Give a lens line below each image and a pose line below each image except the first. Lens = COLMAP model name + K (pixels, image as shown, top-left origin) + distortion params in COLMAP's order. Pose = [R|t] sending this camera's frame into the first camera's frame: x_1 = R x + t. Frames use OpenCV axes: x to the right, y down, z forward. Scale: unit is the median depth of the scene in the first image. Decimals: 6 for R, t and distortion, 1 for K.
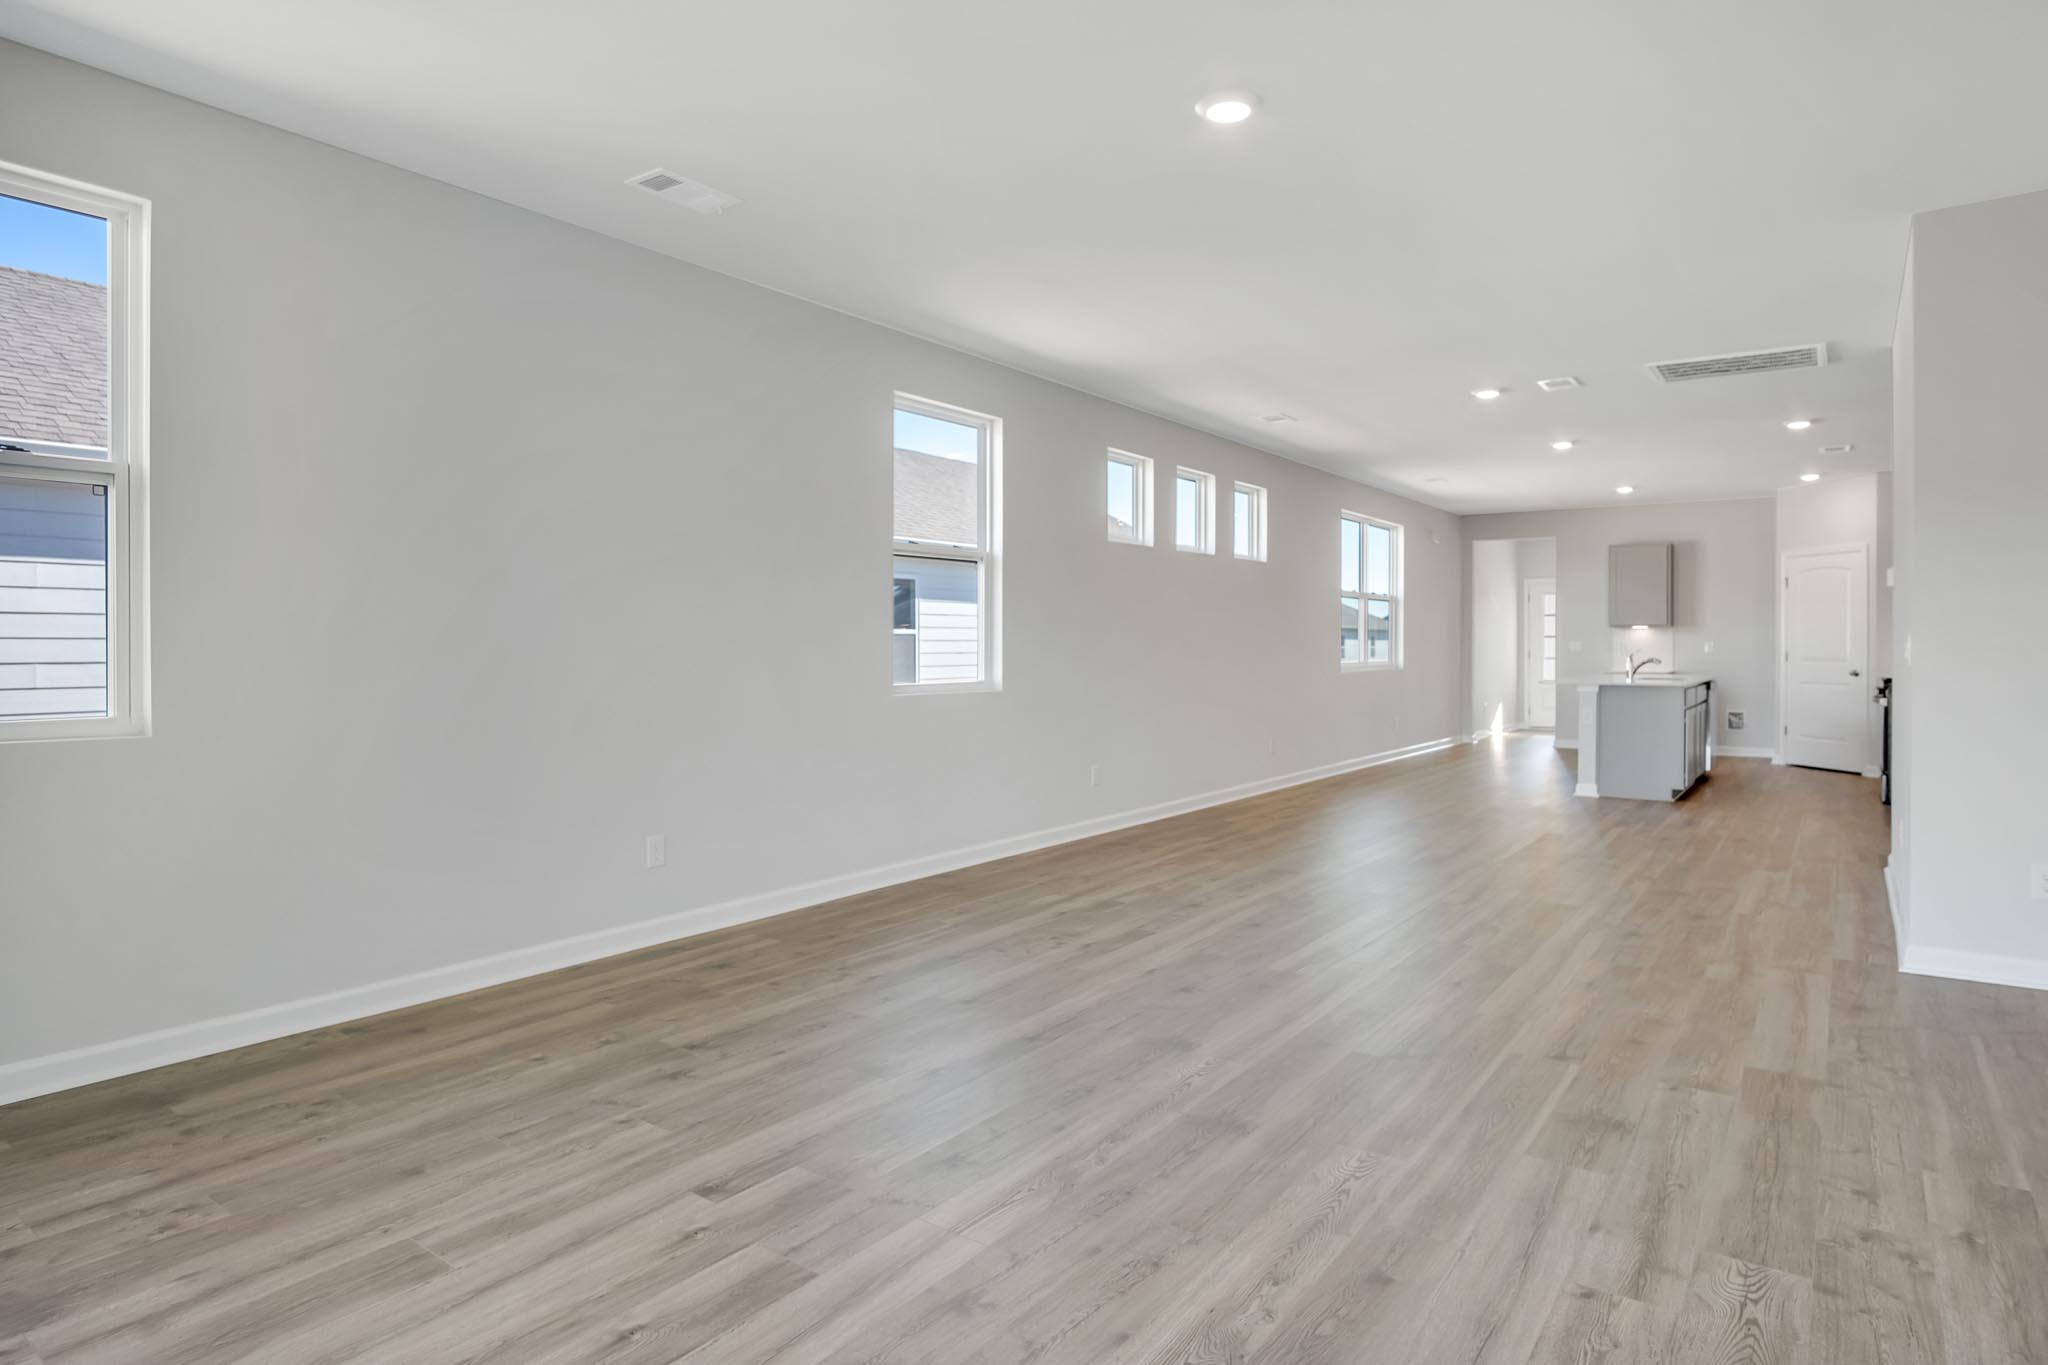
lens RADIAL K [[1130.1, 0, 1030.9], [0, 1130.1, 771.3], [0, 0, 1]] dist [-0.027035, 0.000825]
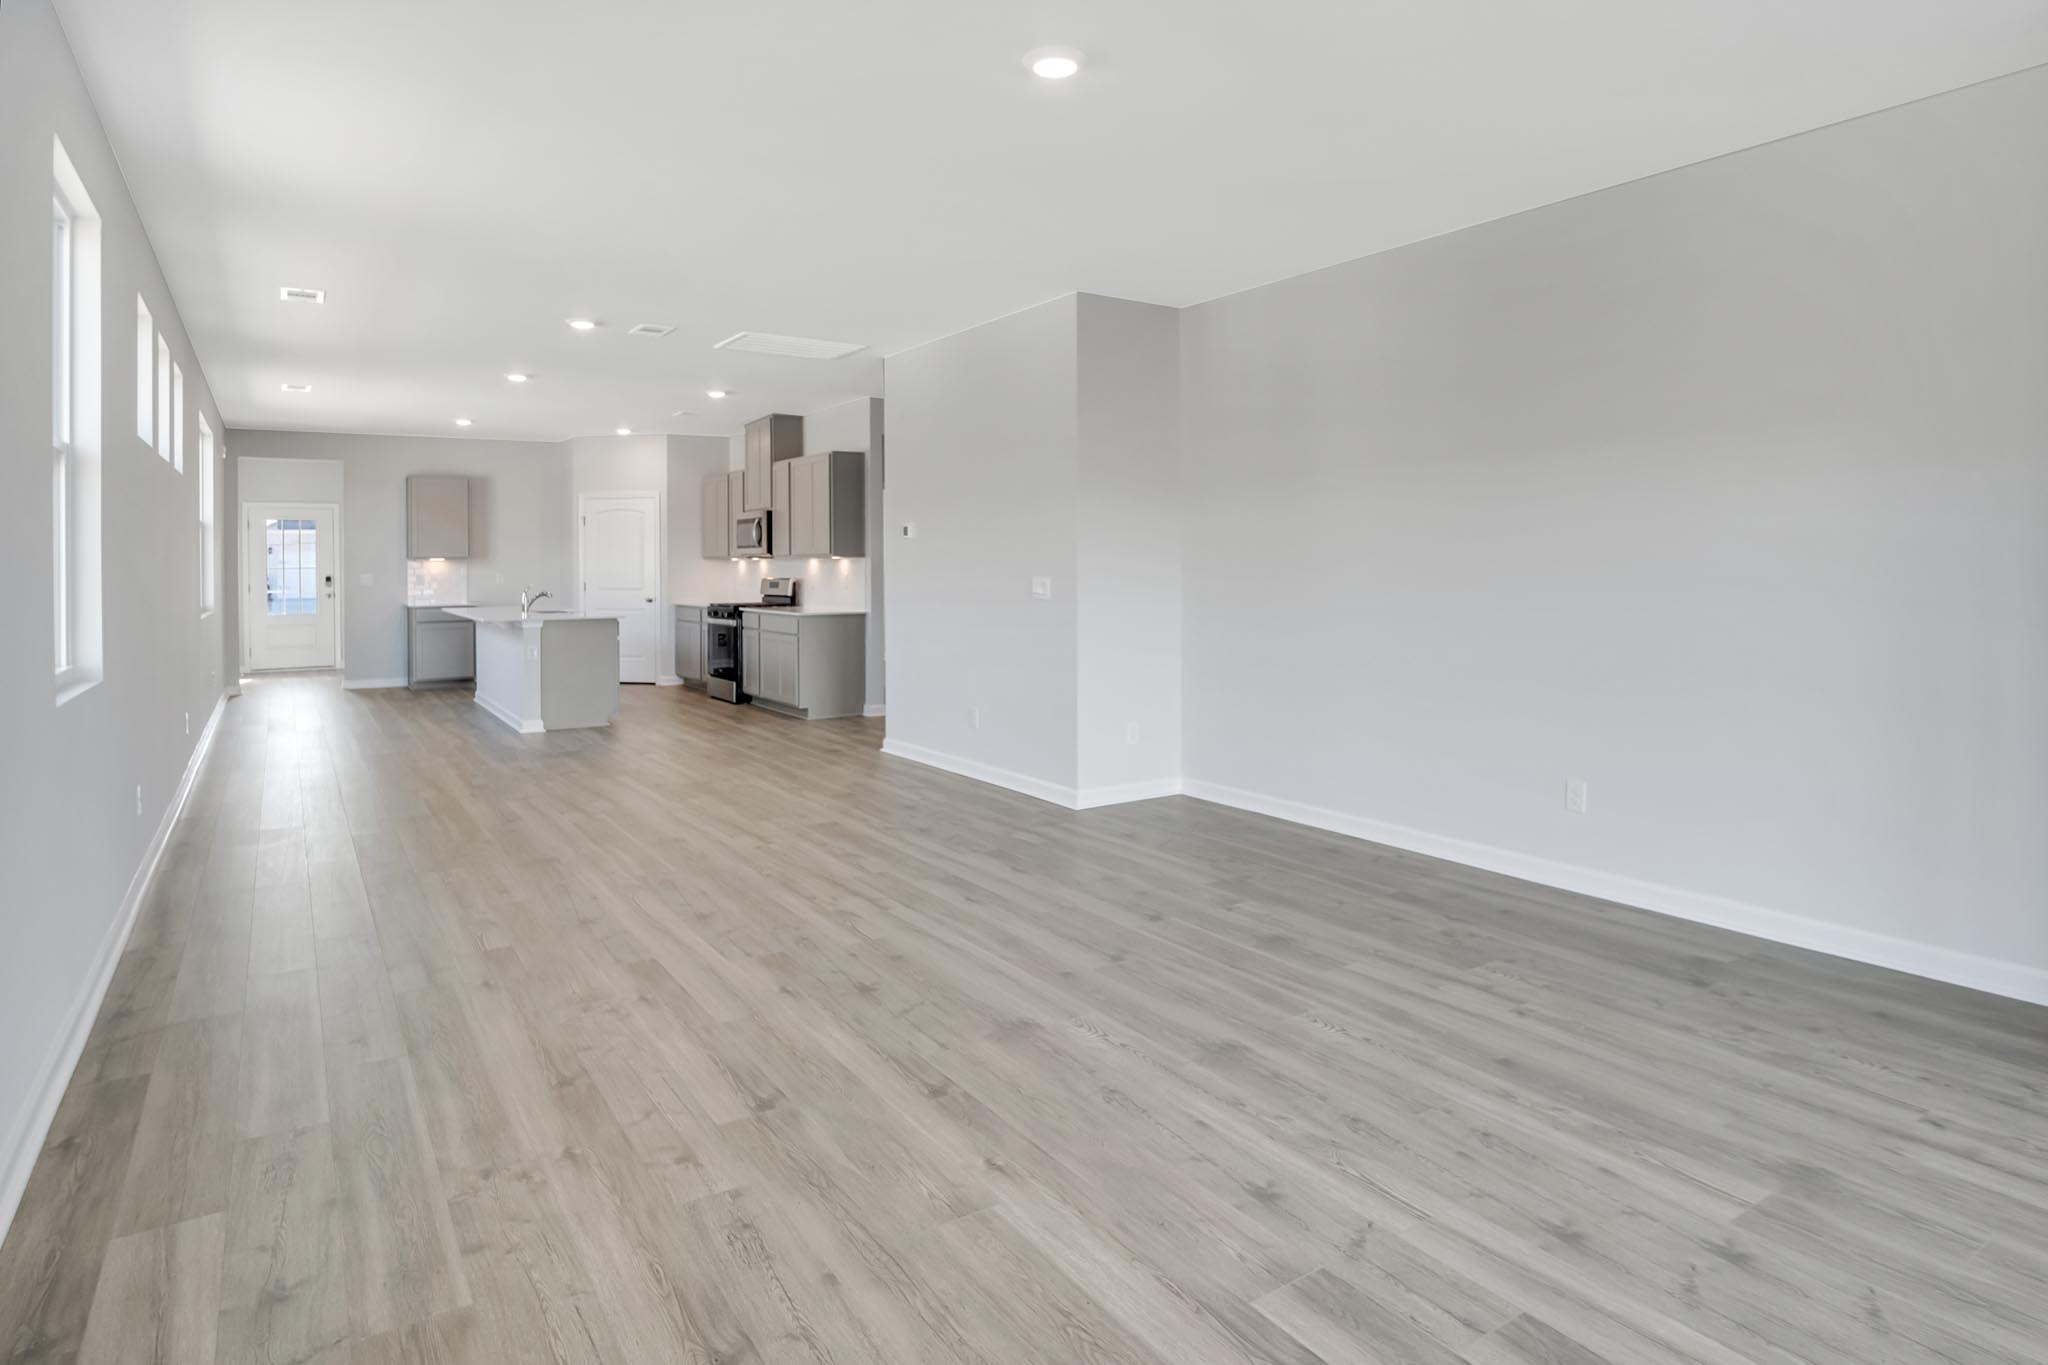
lens RADIAL K [[1112.6, 0, 1024.0], [0, 1112.6, 682.5], [0, 0, 1]] dist [-0.022450, 0.002608]
pose [[0.353207, -0.096573, 0.930547, -0.867895], [0.104959, 0.992469, 0.063160, -0.125960], [-0.929639, 0.075361, 0.360683, 0.787229]]
